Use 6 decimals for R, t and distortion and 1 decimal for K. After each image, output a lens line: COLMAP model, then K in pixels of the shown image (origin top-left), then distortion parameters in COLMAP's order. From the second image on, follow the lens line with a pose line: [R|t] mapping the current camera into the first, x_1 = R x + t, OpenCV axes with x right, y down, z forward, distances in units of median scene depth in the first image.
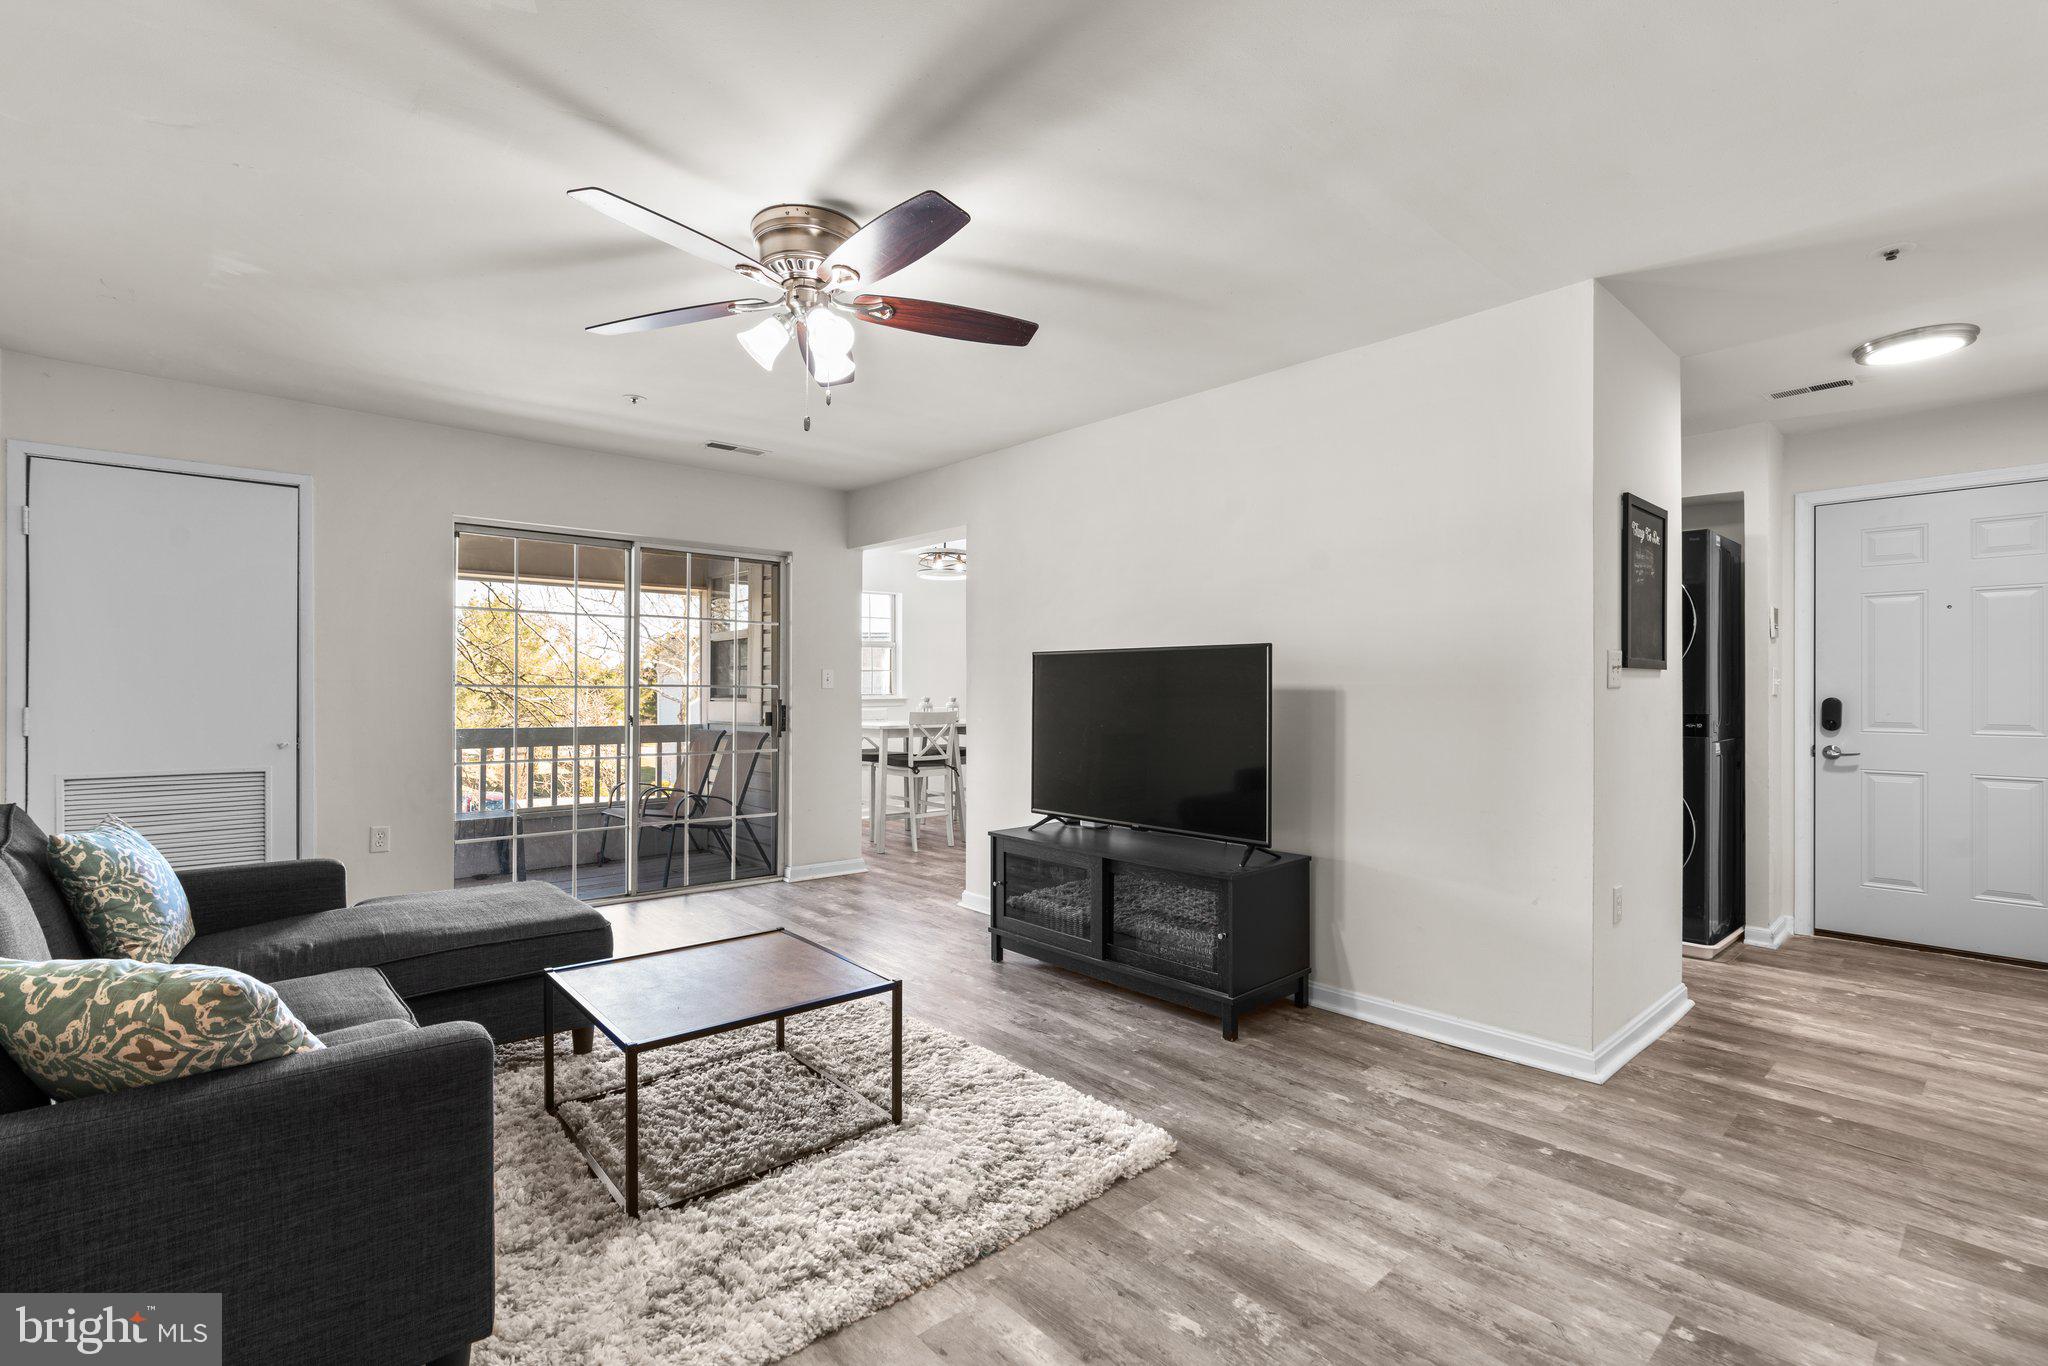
lens RADIAL K [[930.0, 0, 1024.0], [0, 930.0, 683.0], [0, 0, 1]] dist [-0.011206, 0.000569]
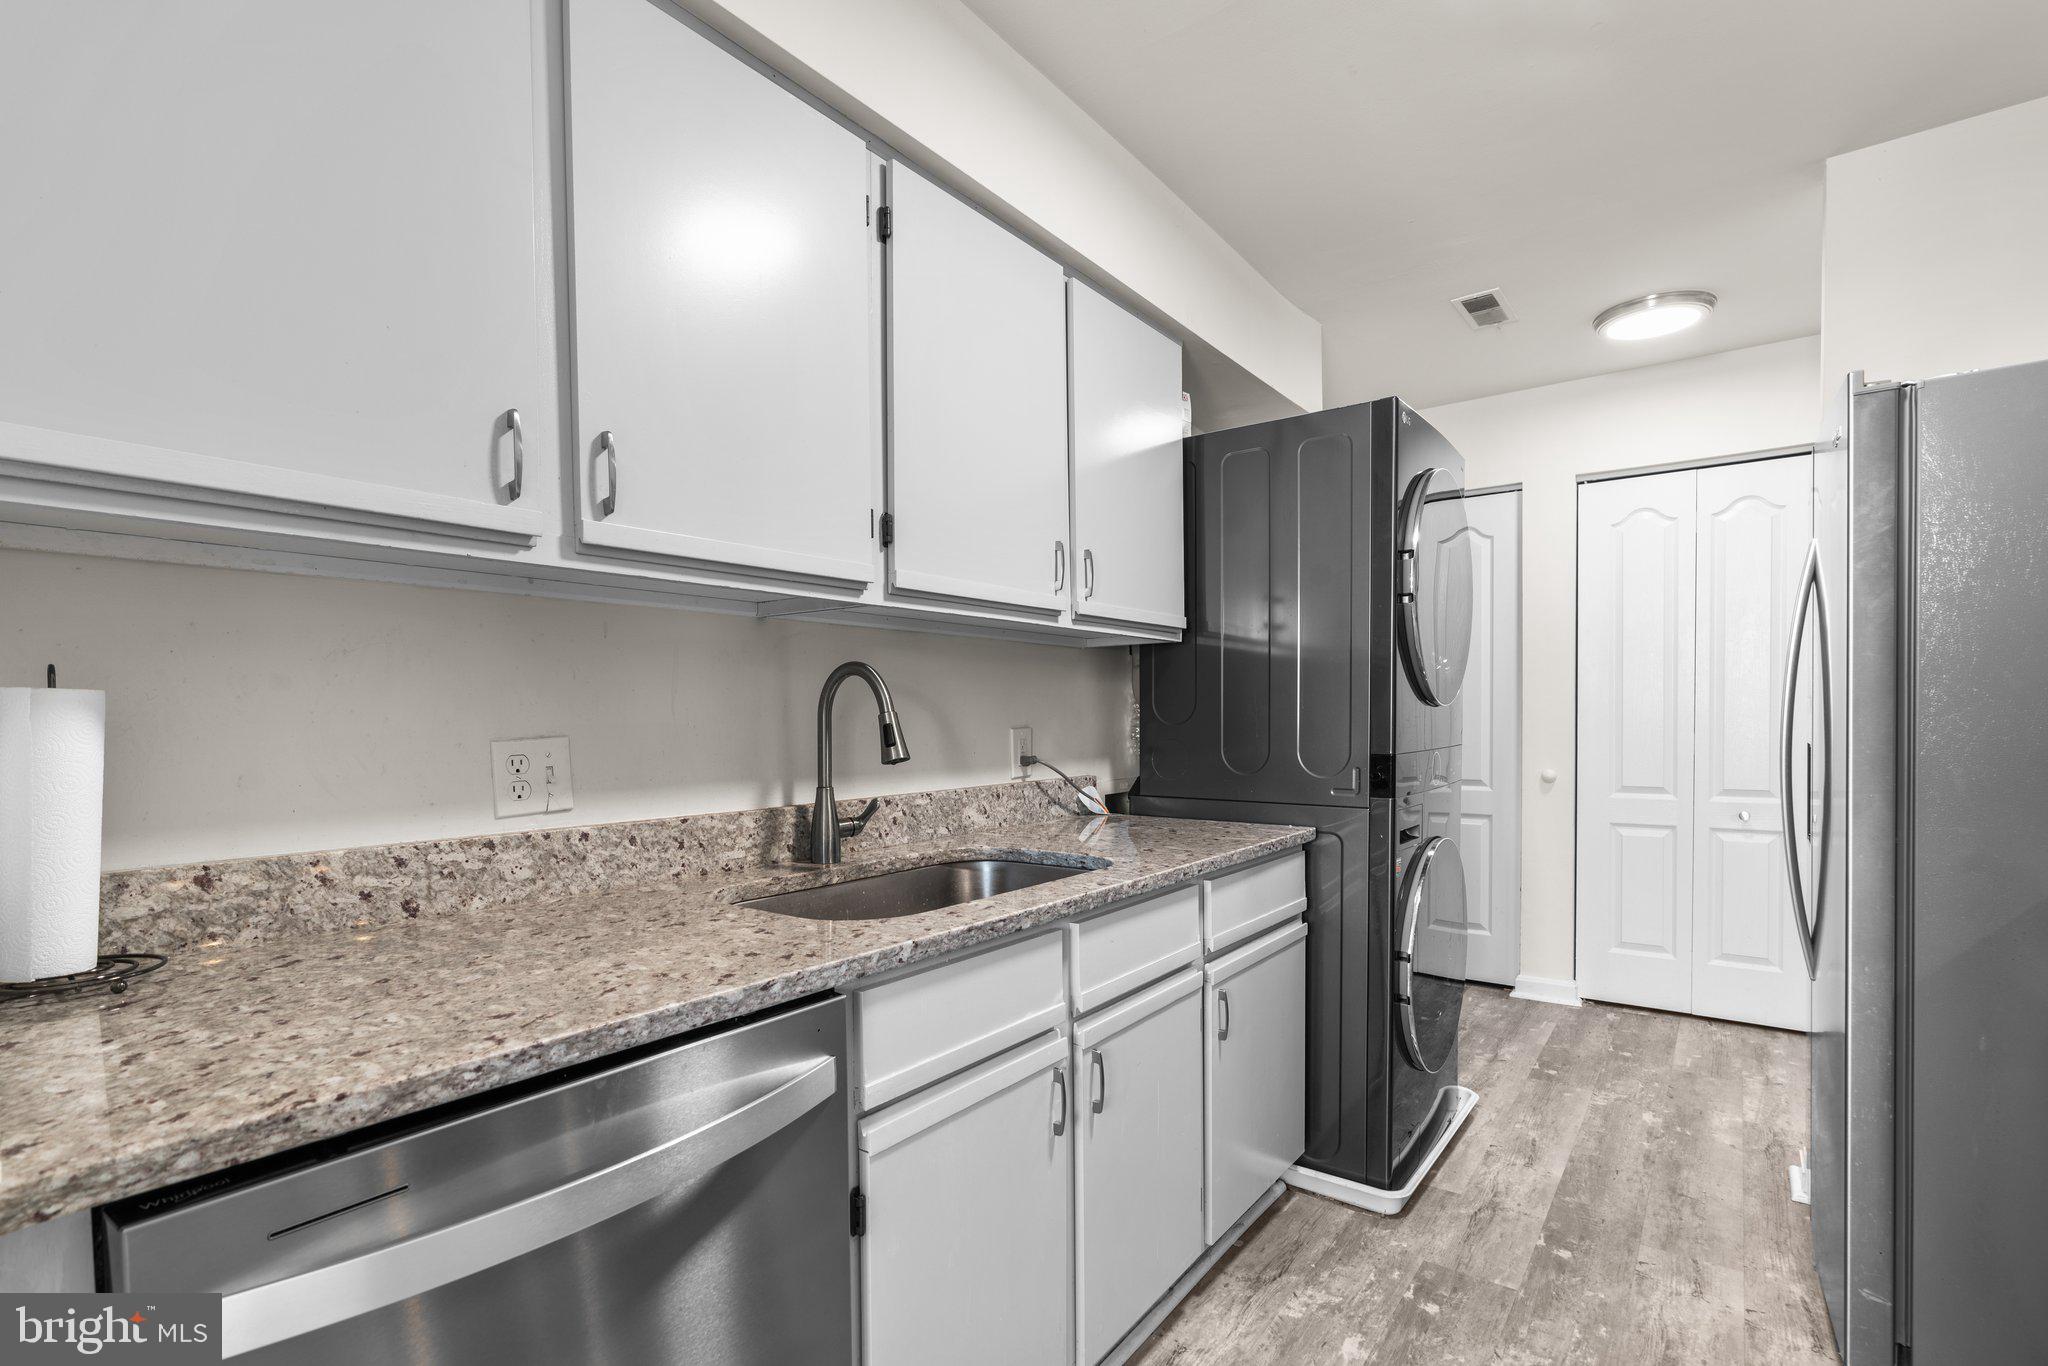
lens RADIAL K [[932.6, 0, 1030.5], [0, 932.6, 718.7], [0, 0, 1]] dist [-0.017417, 0.009848]
pose [[-0.180063, -0.002144, 0.983653, 0.212587], [0.008322, 0.999959, 0.003703, 0.011030], [-0.983620, 0.008853, -0.180038, 2.274805]]
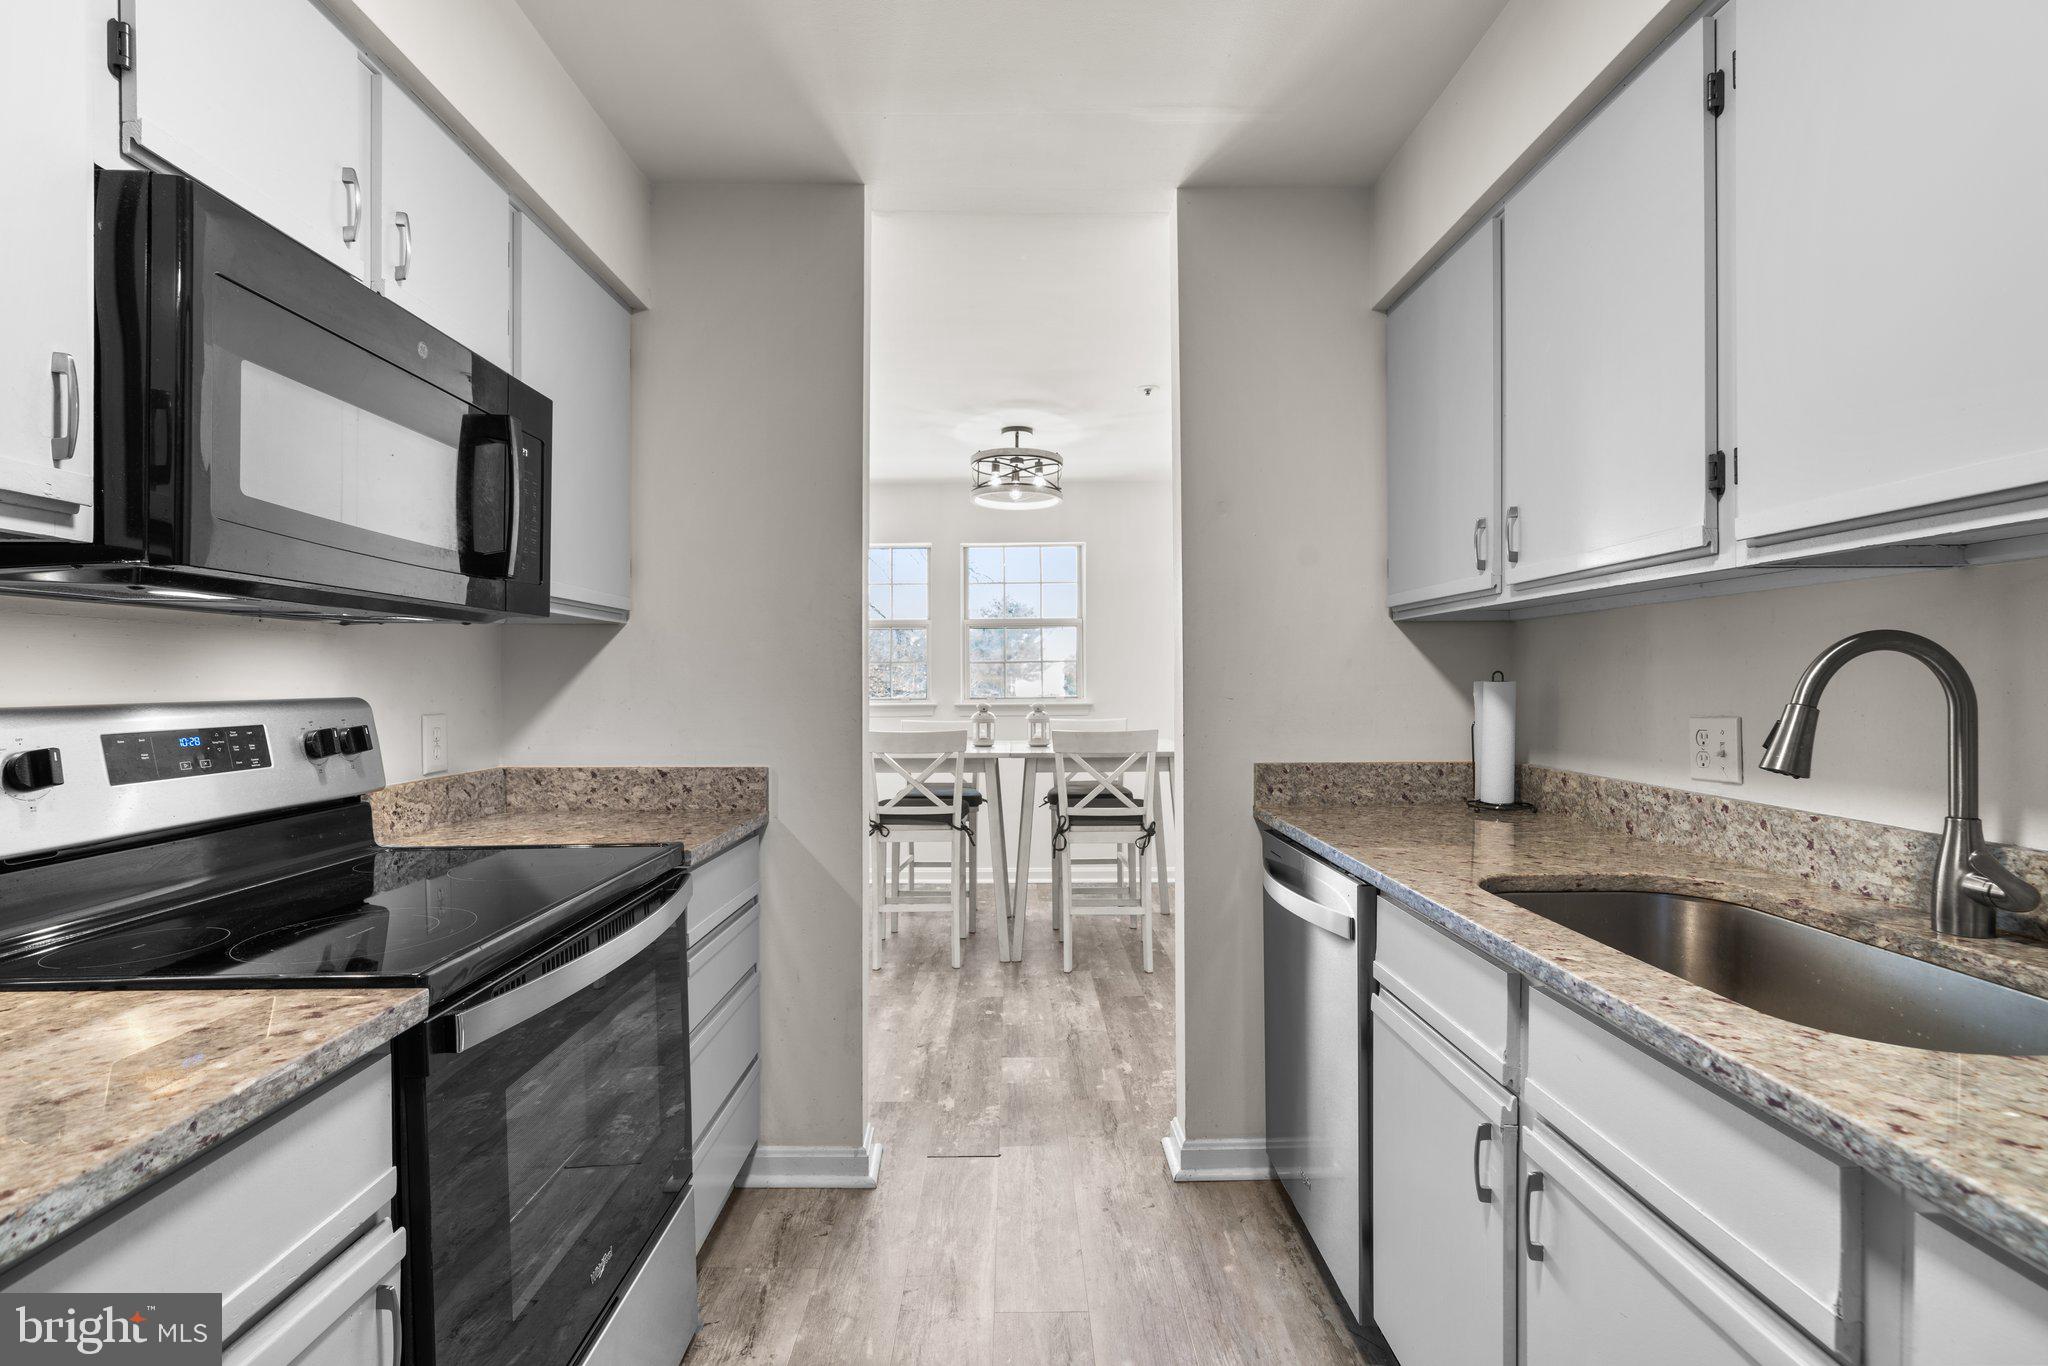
lens RADIAL K [[923.6, 0, 1023.4], [0, 923.6, 691.3], [0, 0, 1]] dist [-0.017601, 0.009672]
pose [[0.749406, 0.005250, -0.662090, 0.922996], [0.003738, 0.999919, 0.012160, -0.006256], [0.662100, -0.011587, 0.749326, 1.622079]]
